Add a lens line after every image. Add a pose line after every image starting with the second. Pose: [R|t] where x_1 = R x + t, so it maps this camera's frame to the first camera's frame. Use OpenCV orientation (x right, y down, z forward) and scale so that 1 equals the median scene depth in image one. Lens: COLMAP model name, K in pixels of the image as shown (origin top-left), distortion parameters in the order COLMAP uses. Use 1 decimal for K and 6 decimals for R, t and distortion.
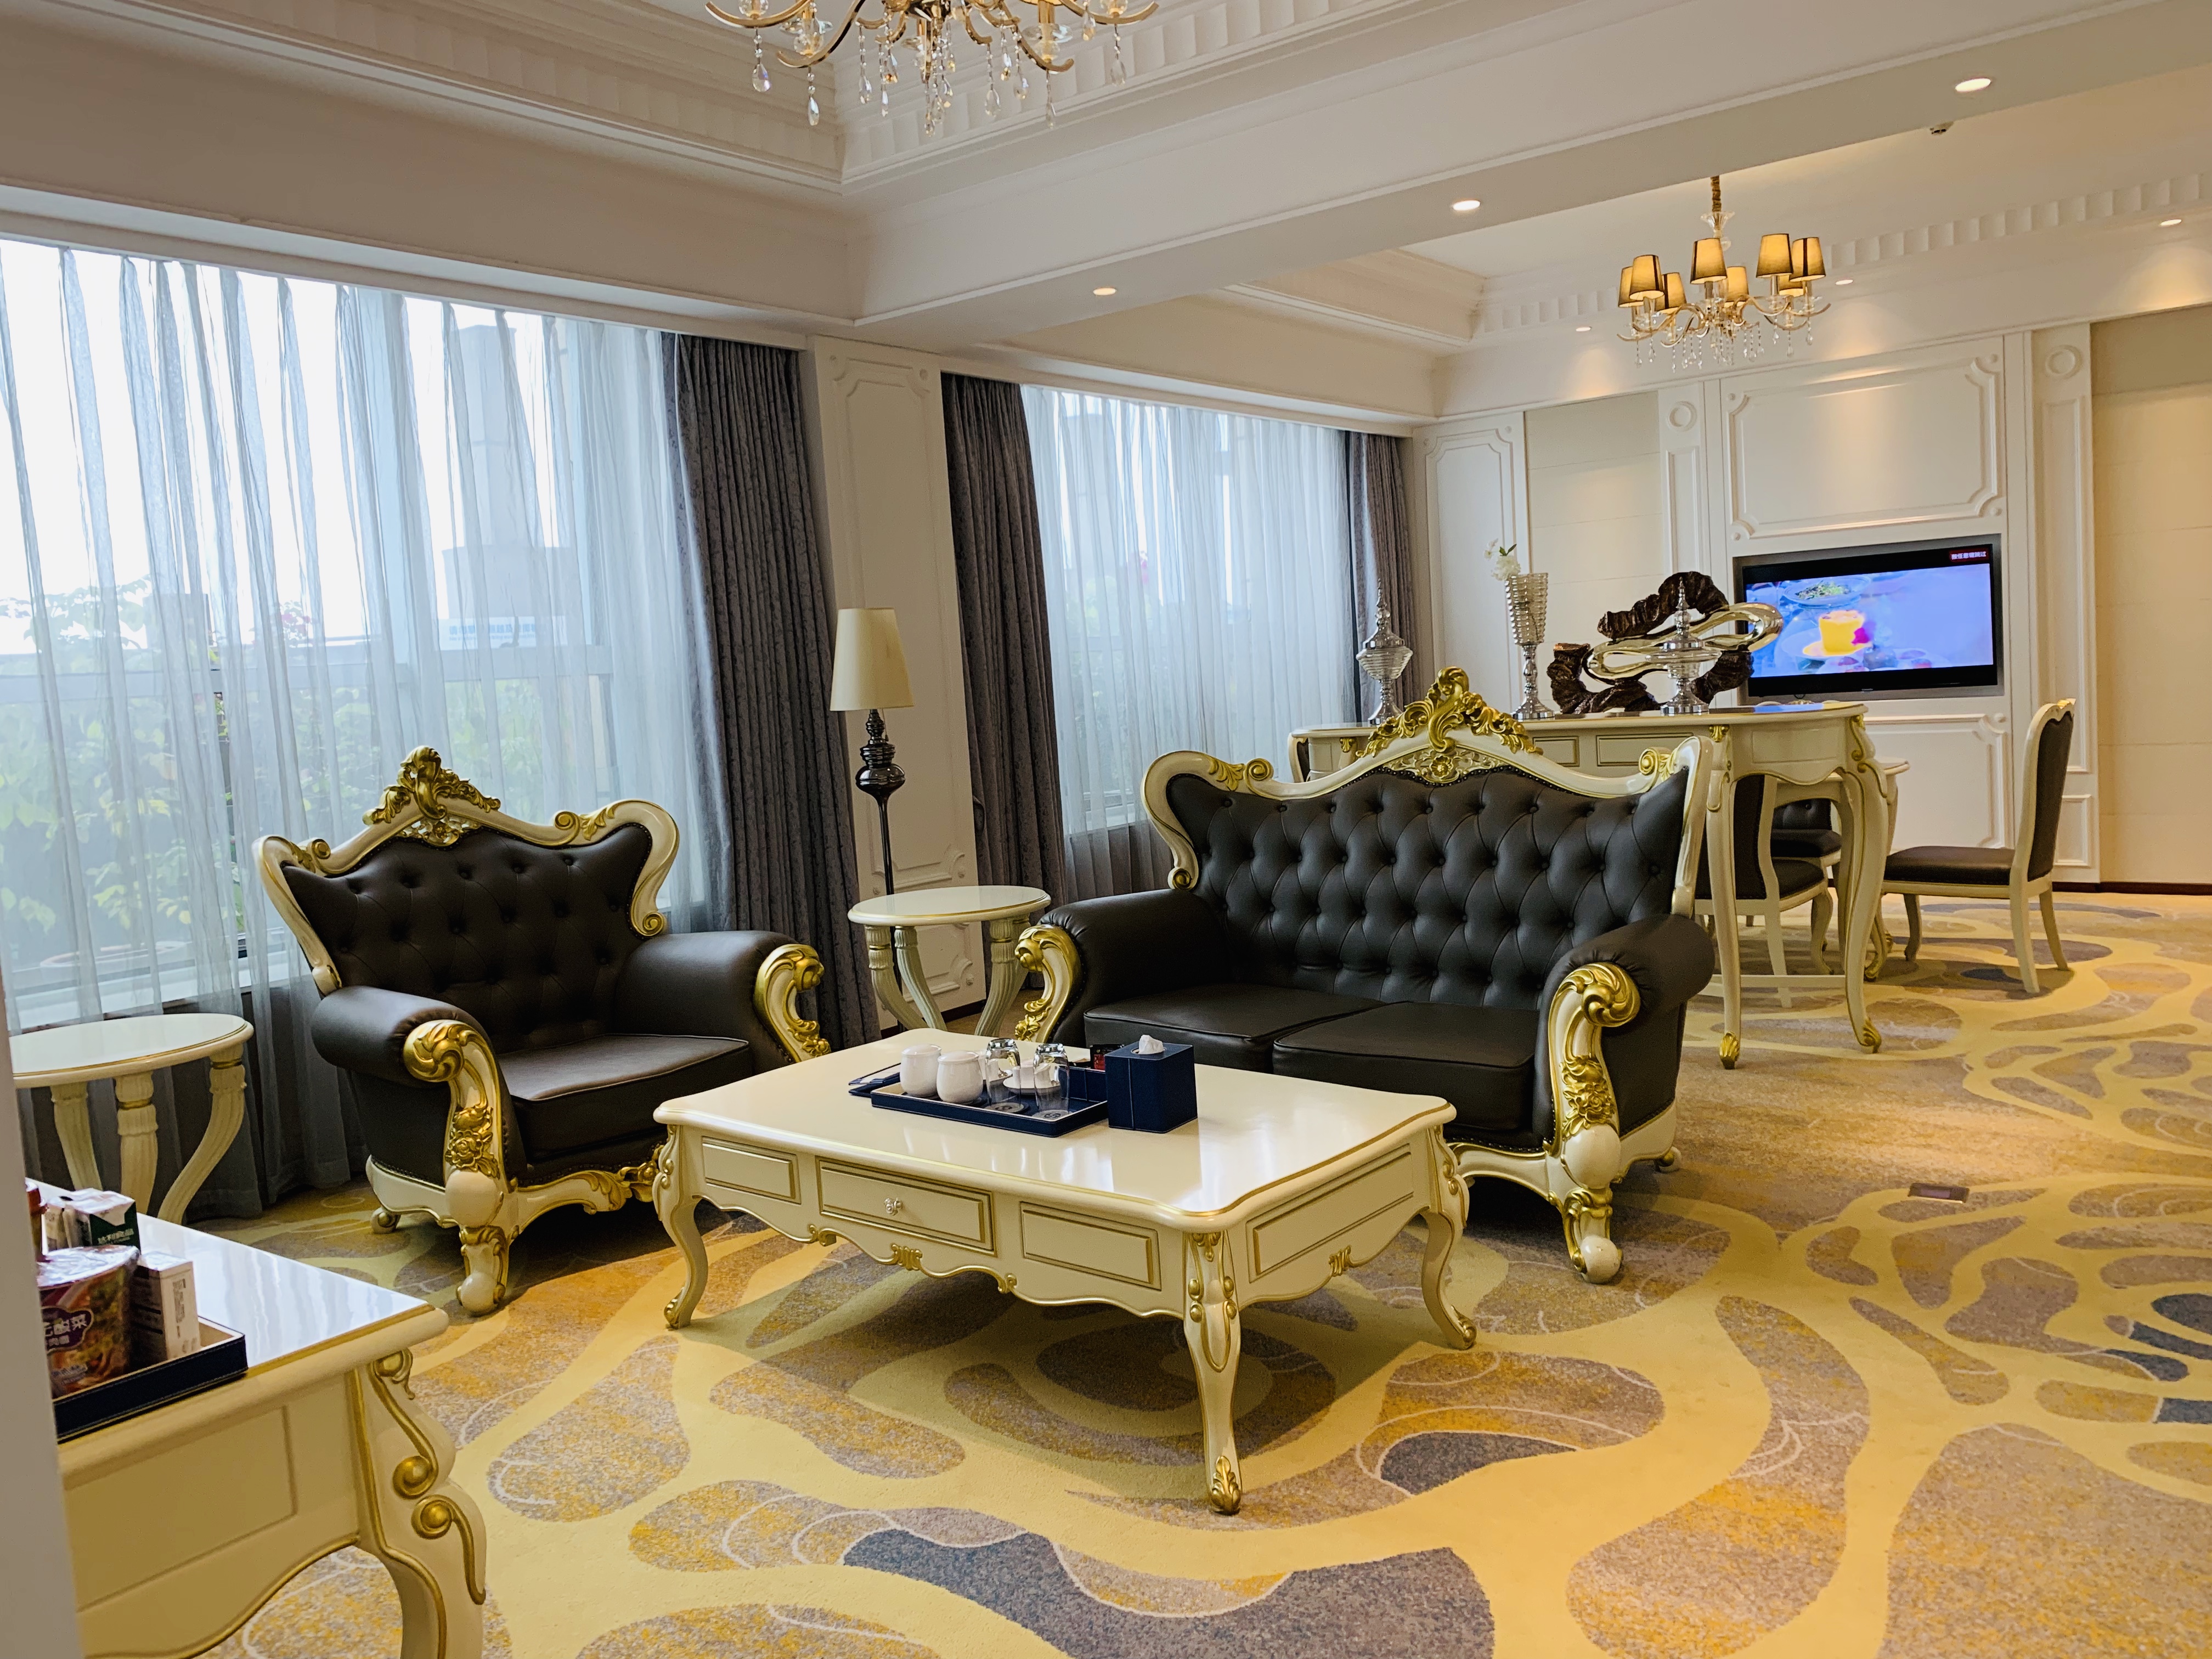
lens RADIAL K [[1672.3, 0, 1111.7], [0, 1672.3, 826.5], [0, 0, 1]] dist [0.000811, 0.006713]
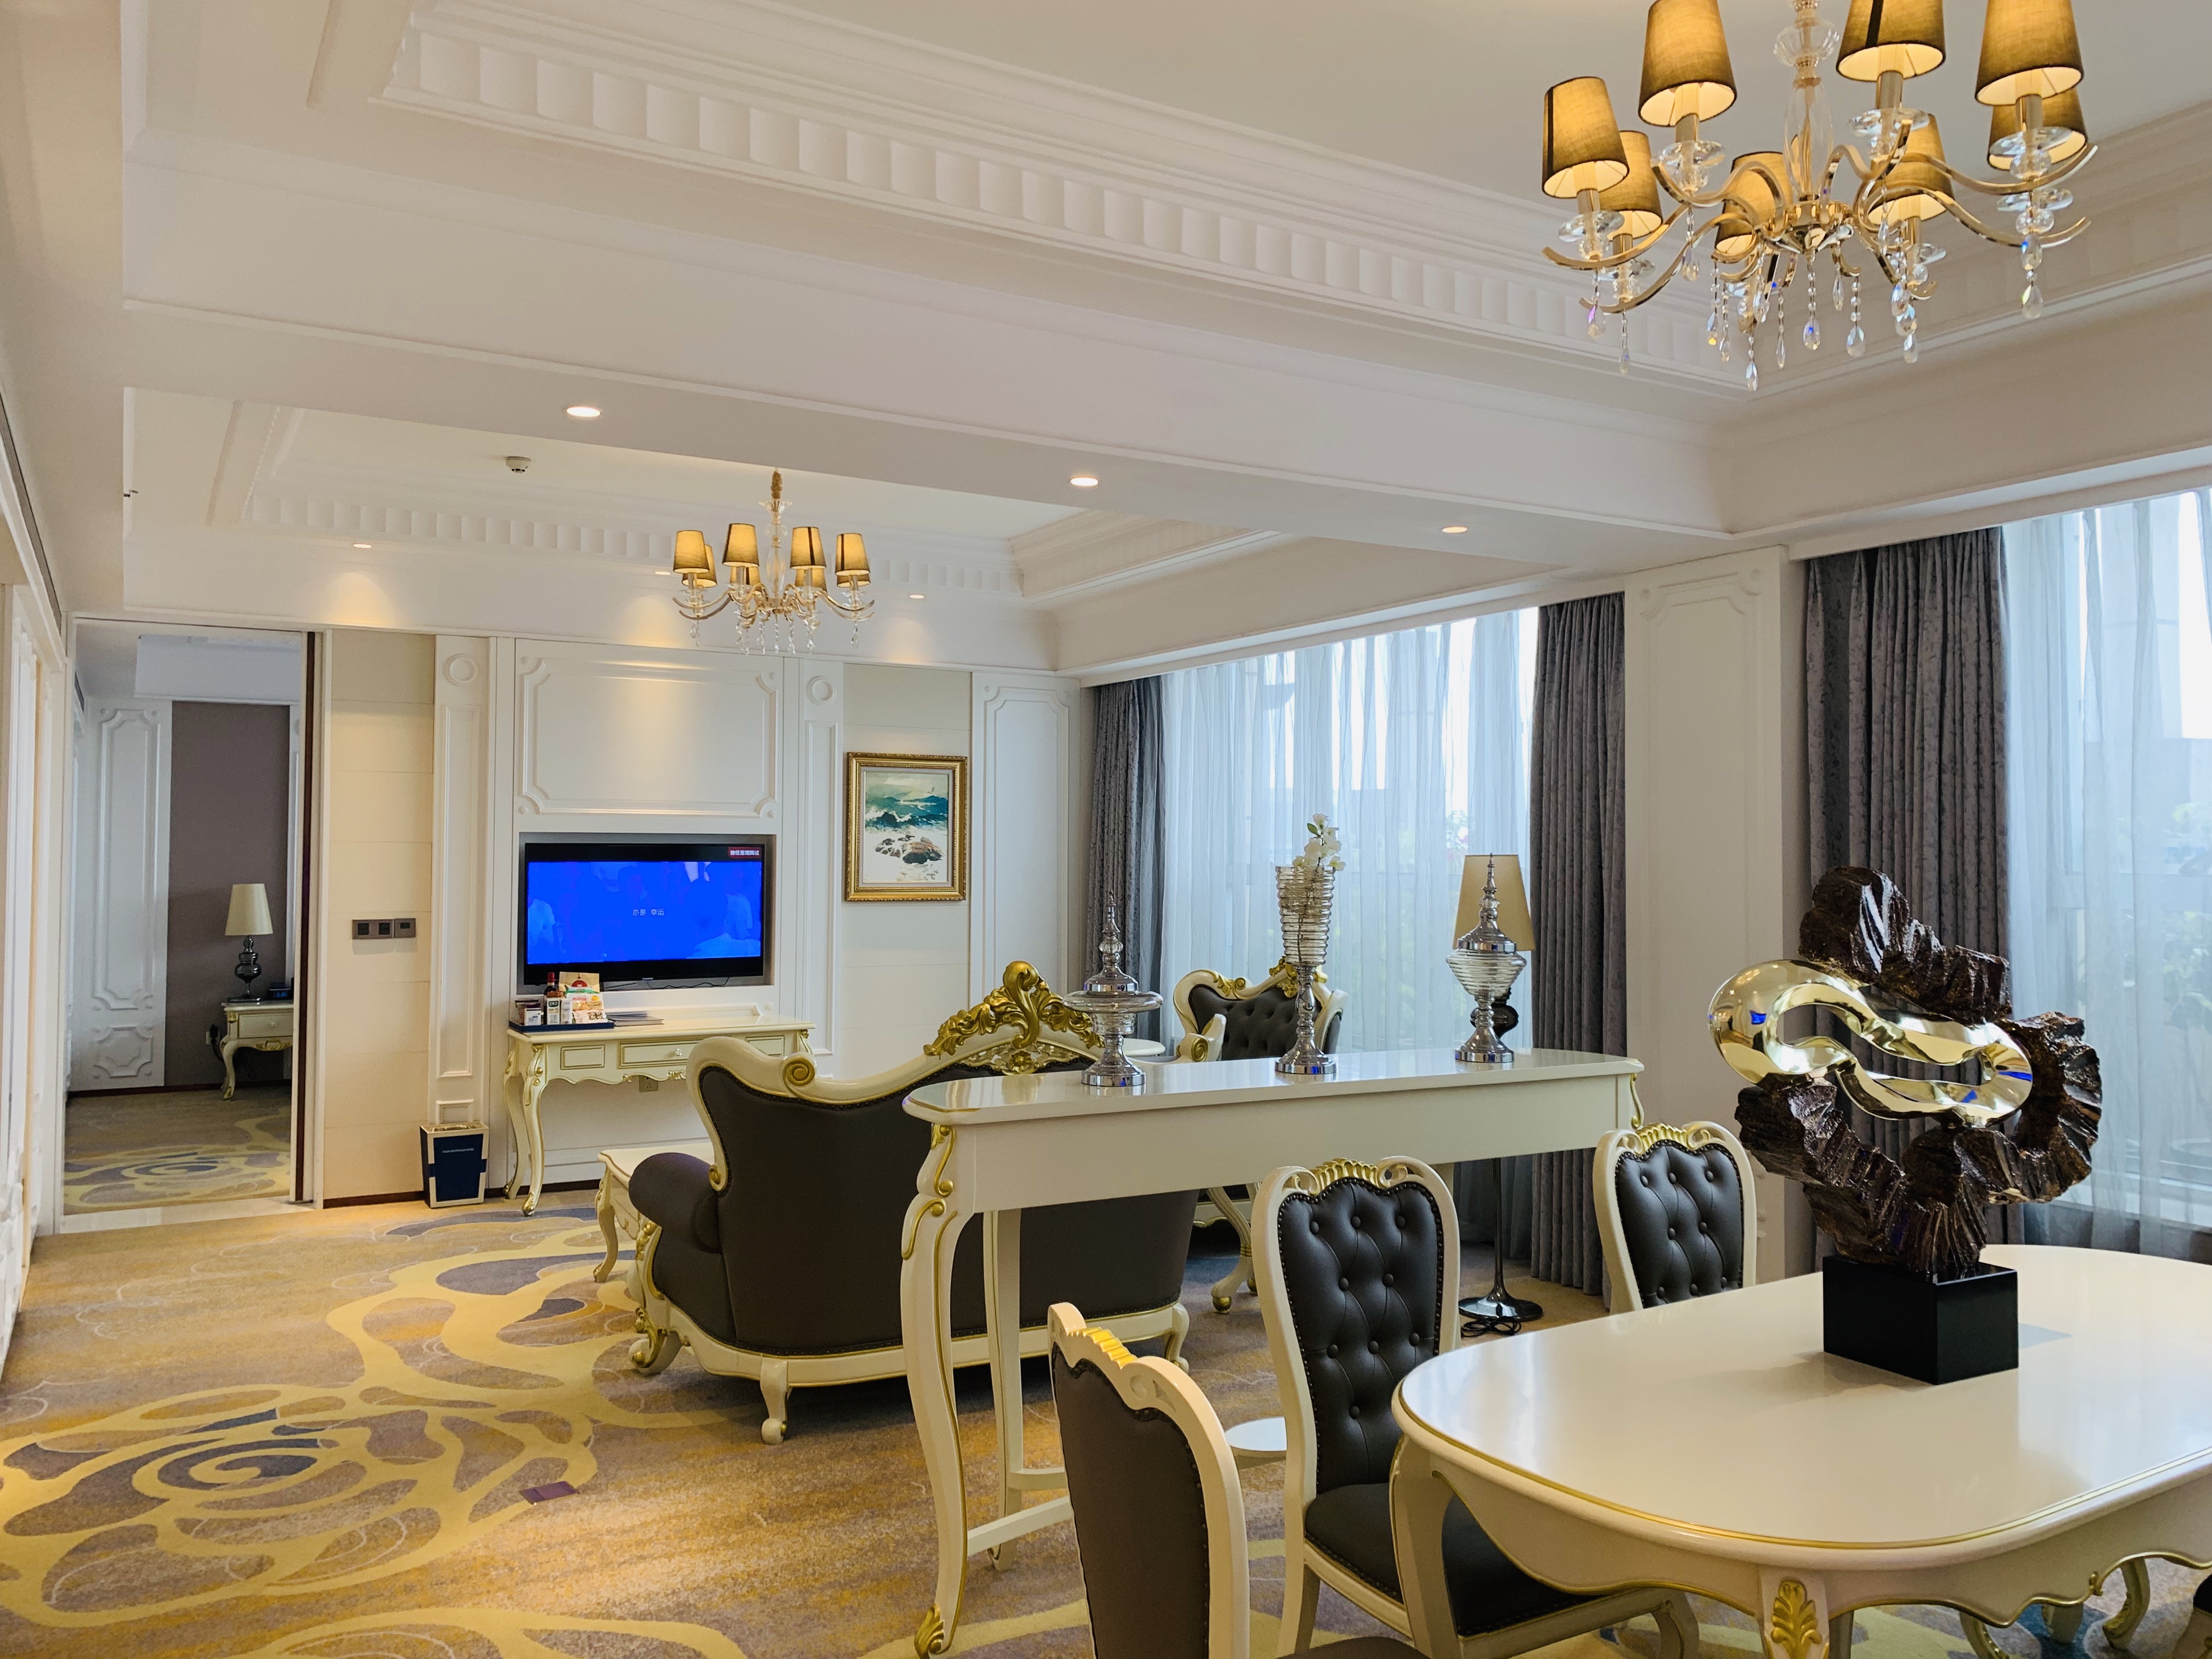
lens RADIAL K [[1672.3, 0, 1110.3], [0, 1672.3, 829.8], [0, 0, 1]] dist [0.000811, 0.006713]
pose [[-0.373936, 0.037642, -0.926690, 1.552929], [-0.074710, 0.994706, 0.070552, -0.350762], [0.924441, 0.095615, -0.369144, 1.964041]]
